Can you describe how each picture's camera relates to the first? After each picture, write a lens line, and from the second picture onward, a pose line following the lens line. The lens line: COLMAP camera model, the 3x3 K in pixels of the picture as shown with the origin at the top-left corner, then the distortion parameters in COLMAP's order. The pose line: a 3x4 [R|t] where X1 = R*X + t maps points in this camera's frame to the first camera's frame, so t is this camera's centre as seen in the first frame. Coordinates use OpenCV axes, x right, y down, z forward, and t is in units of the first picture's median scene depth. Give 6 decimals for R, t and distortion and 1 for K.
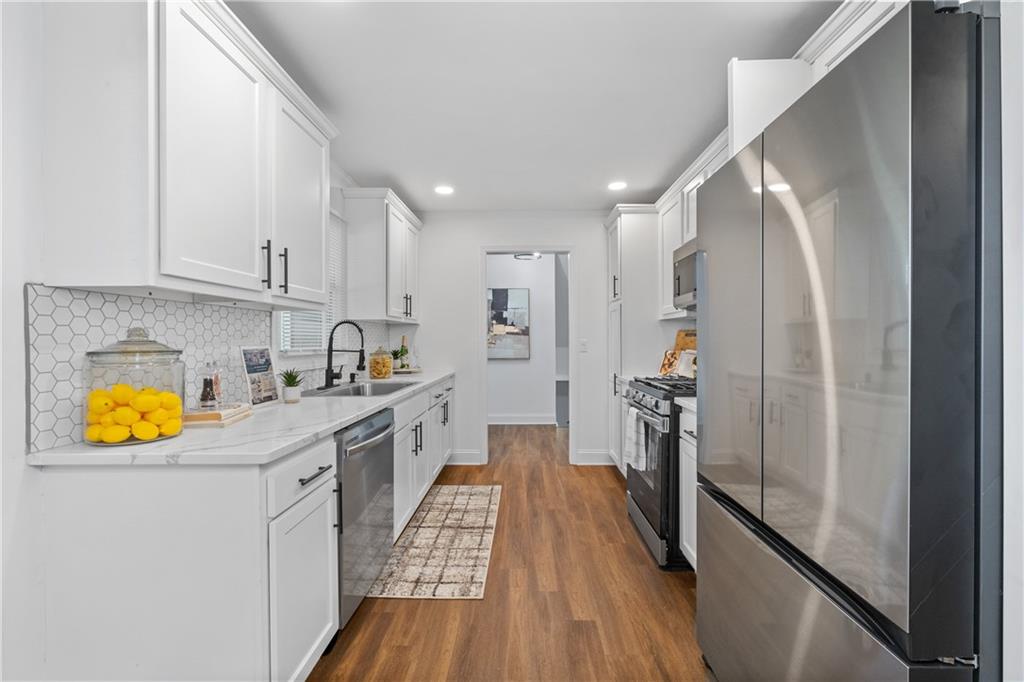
lens RADIAL K [[427.1, 0, 516.9], [0, 427.1, 340.1], [0, 0, 1]] dist [-0.002592, 0.000037]
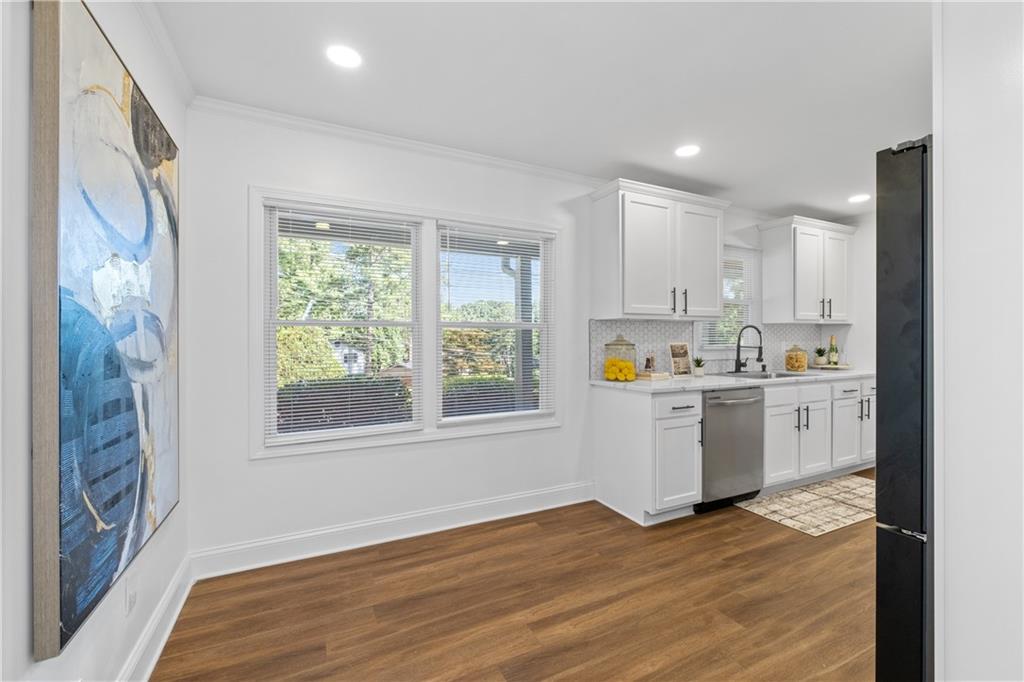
lens RADIAL K [[427.1, 0, 515.6], [0, 427.1, 339.7], [0, 0, 1]] dist [-0.002592, 0.000037]
pose [[0.455951, 0.004153, -0.889995, 0.489687], [-0.000242, 0.999990, 0.004542, -0.005548], [0.890005, -0.001856, 0.455947, -0.311066]]
